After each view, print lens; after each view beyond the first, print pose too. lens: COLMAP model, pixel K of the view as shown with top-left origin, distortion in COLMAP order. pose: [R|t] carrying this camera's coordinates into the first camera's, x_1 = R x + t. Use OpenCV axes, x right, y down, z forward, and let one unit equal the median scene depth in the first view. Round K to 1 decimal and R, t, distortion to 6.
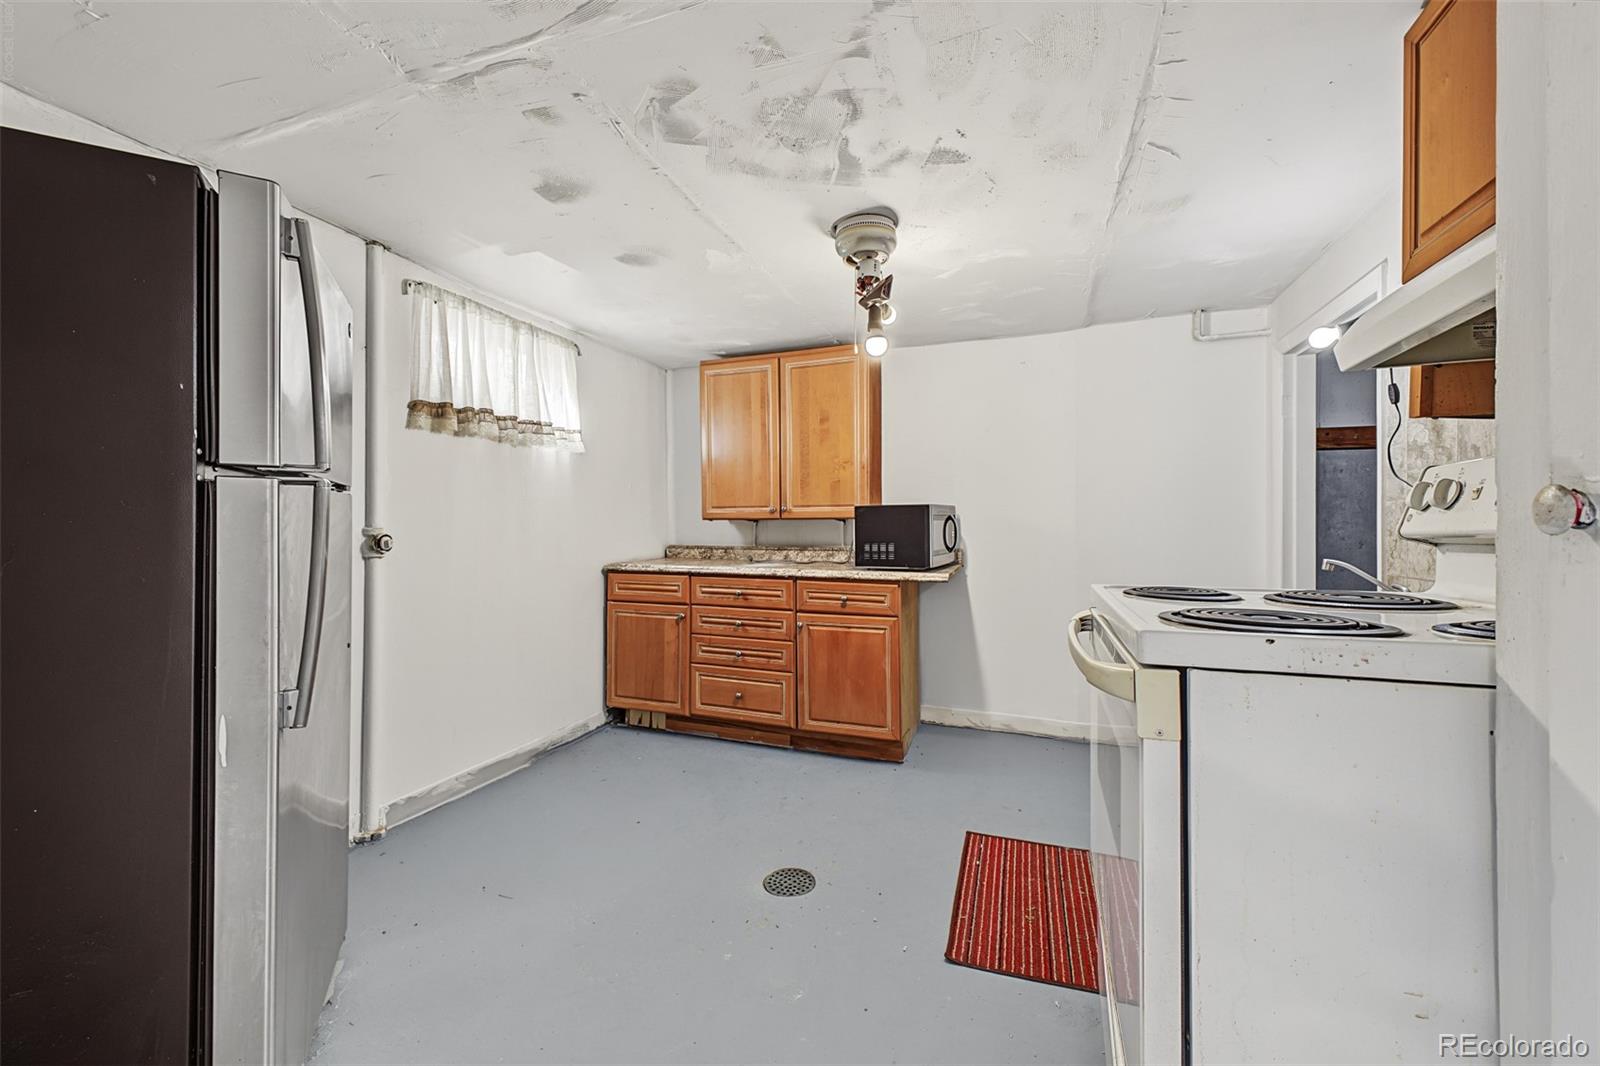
lens RADIAL K [[621.0, 0, 800.0], [0, 621.0, 533.0], [0, 0, 1]] dist [0.011906, -0.003251]
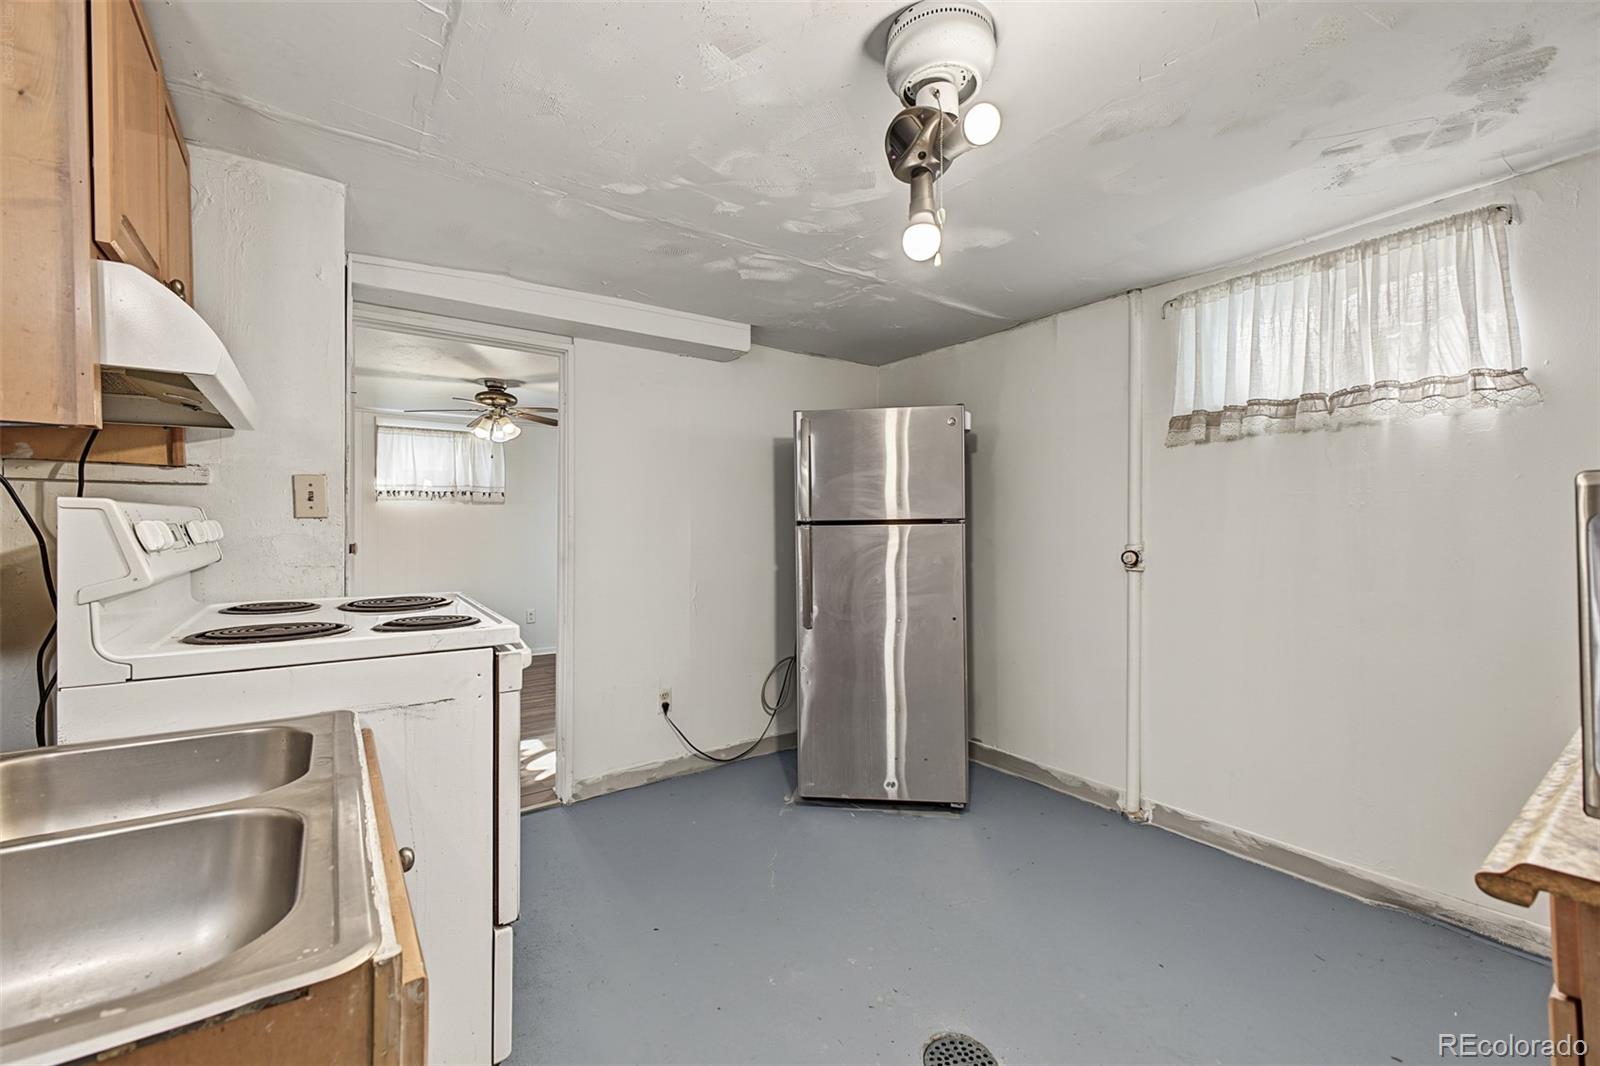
lens RADIAL K [[655.4, 0, 800.0], [0, 655.4, 533.0], [0, 0, 1]] dist [0.000587, 0.000029]
pose [[-0.558890, 0.008158, -0.829202, 0.540567], [0.002840, 0.999965, 0.007924, -0.034322], [0.829237, 0.002074, -0.558893, 0.991897]]
